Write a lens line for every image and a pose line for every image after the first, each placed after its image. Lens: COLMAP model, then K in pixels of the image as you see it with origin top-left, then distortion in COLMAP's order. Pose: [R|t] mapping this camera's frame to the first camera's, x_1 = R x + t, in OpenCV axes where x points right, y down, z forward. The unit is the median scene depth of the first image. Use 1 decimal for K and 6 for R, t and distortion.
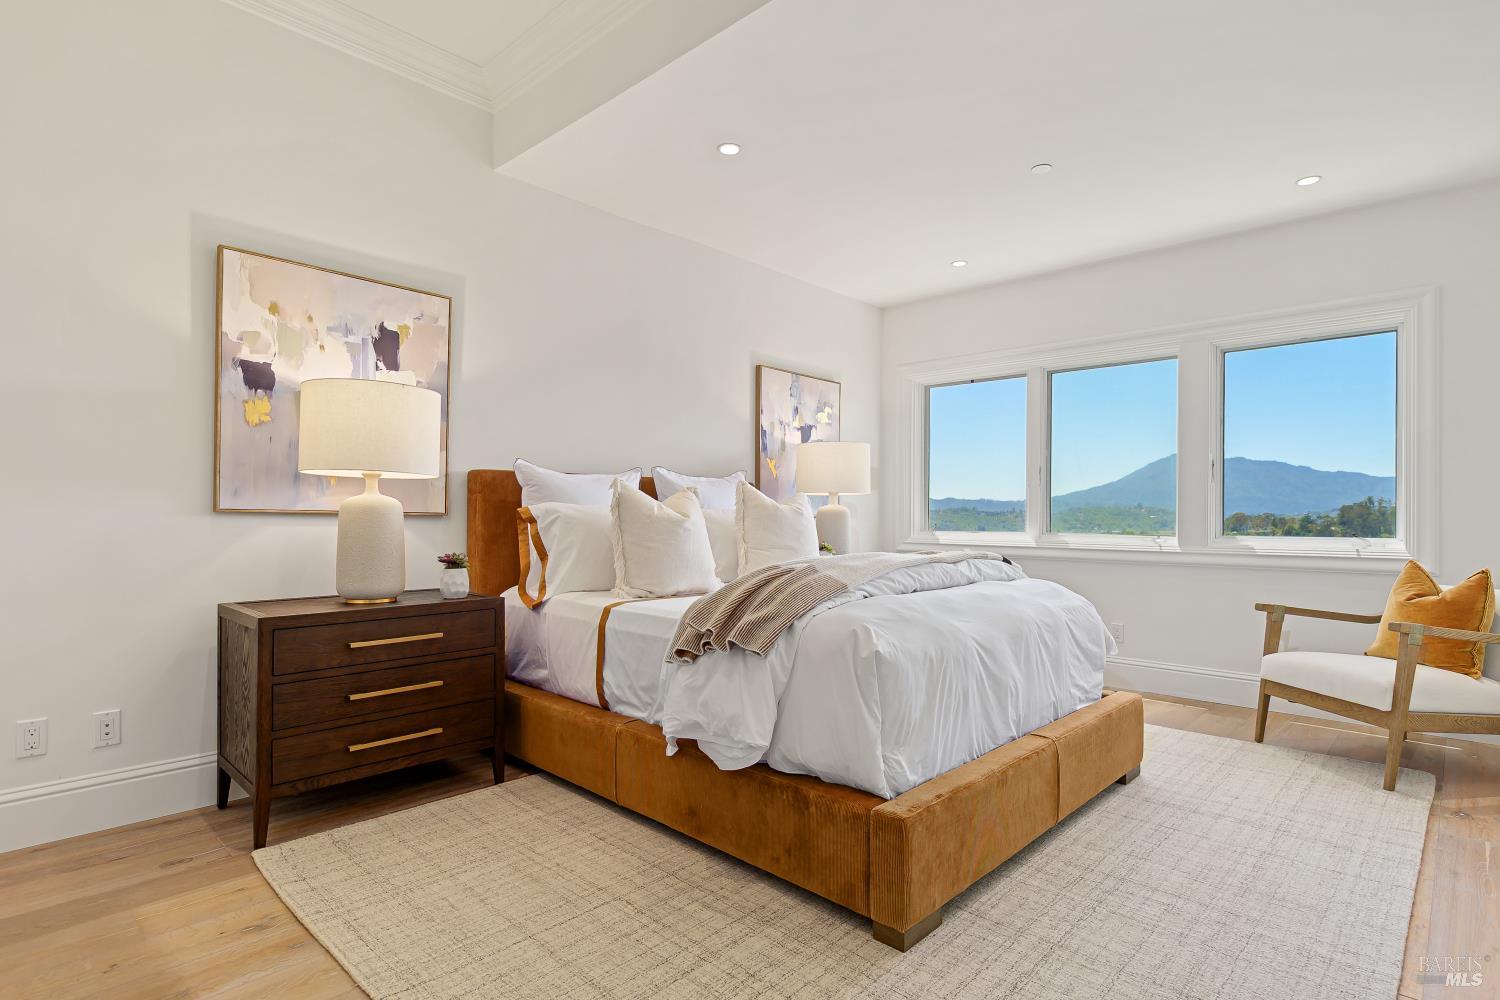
lens RADIAL K [[768.0, 0, 732.7], [0, 768.0, 527.8], [0, 0, 1]] dist [-0.018258, -0.000342]
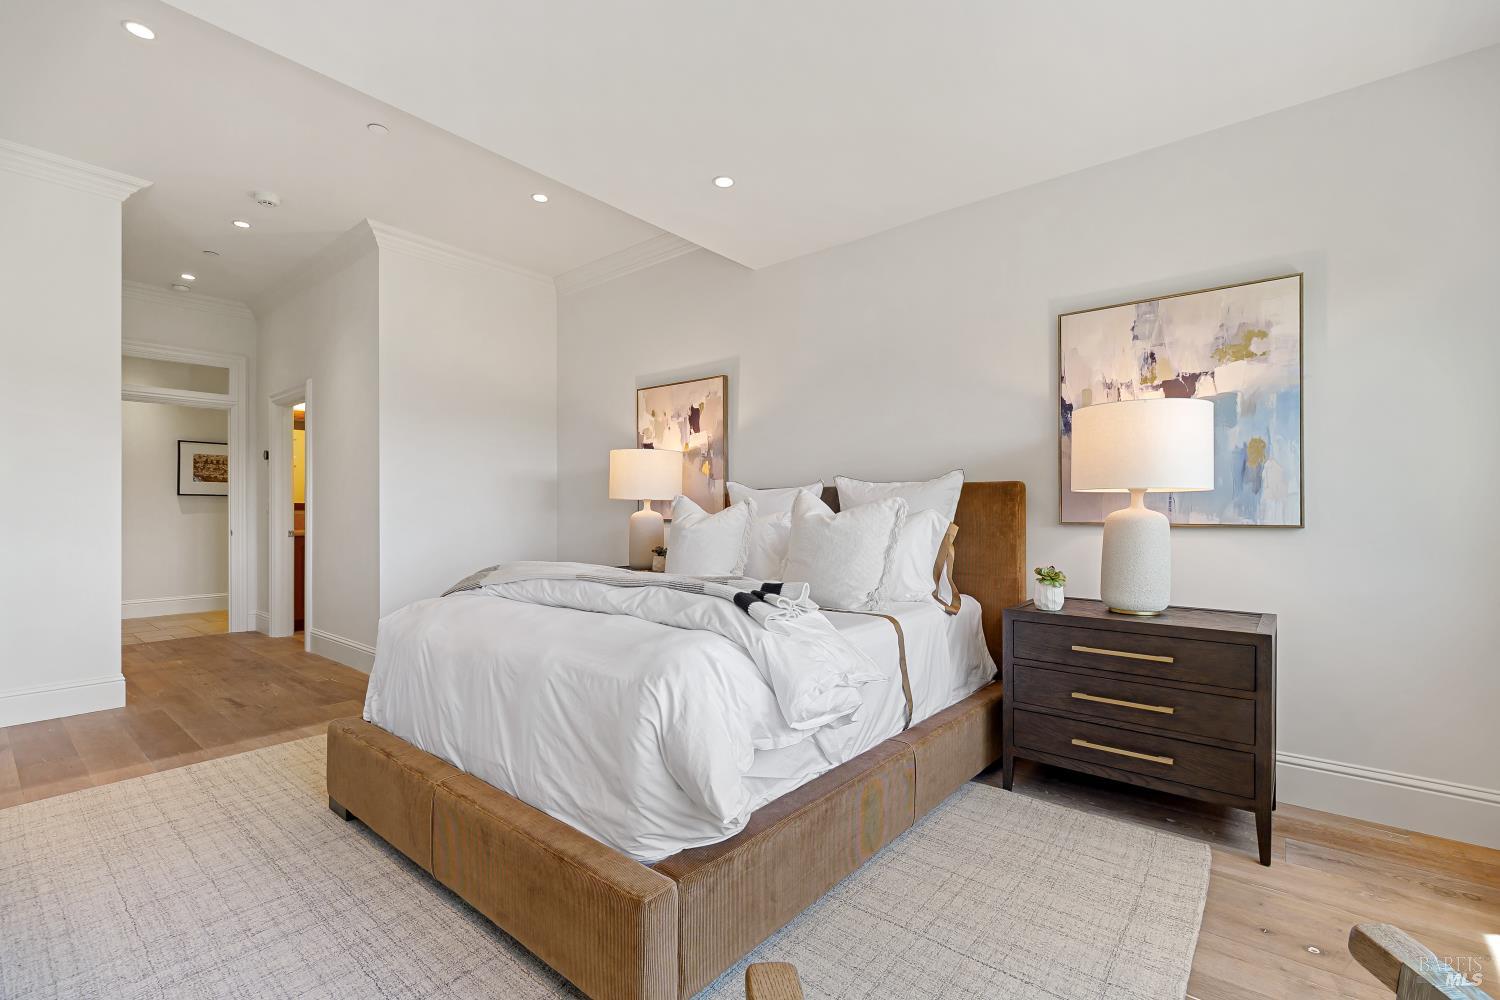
lens RADIAL K [[665.7, 0, 745.7], [0, 665.7, 522.1], [0, 0, 1]] dist [0.001881, 0.000586]
pose [[0.066133, -0.006472, -0.997790, 0.805315], [-0.026892, 0.999604, -0.008266, -0.010006], [0.997448, 0.027379, 0.065933, 0.865274]]
